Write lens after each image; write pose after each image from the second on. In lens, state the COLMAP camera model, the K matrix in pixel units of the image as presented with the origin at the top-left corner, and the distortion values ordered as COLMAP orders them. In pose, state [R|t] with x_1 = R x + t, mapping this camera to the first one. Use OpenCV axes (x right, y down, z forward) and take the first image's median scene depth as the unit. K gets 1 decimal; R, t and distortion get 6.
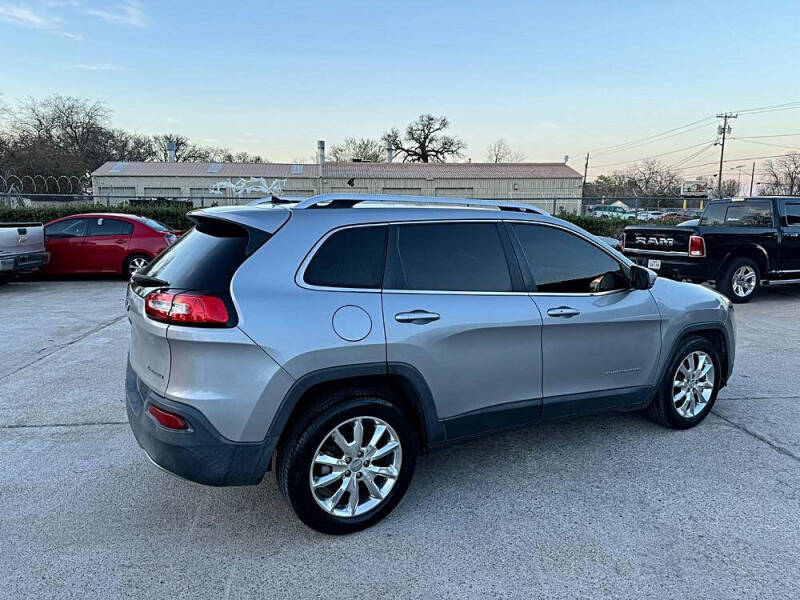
lens RADIAL K [[564.7, 0, 406.1], [0, 564.7, 304.4], [0, 0, 1]] dist [0.064014, -0.083068]
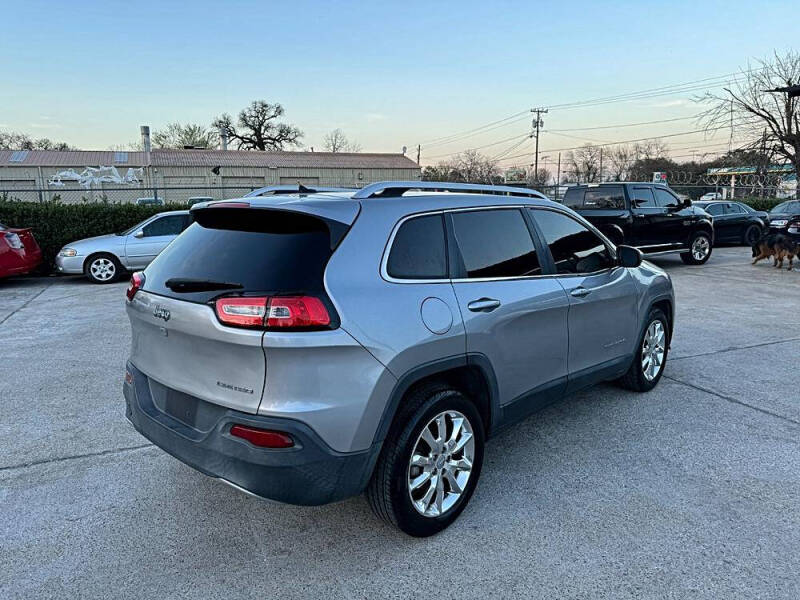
lens RADIAL K [[564.7, 0, 402.3], [0, 564.7, 302.2], [0, 0, 1]] dist [0.064014, -0.083068]
pose [[0.960728, -0.066359, 0.269441, -0.275946], [0.062529, 0.997783, 0.022782, -0.010402], [-0.270355, -0.005040, 0.962747, 0.060281]]
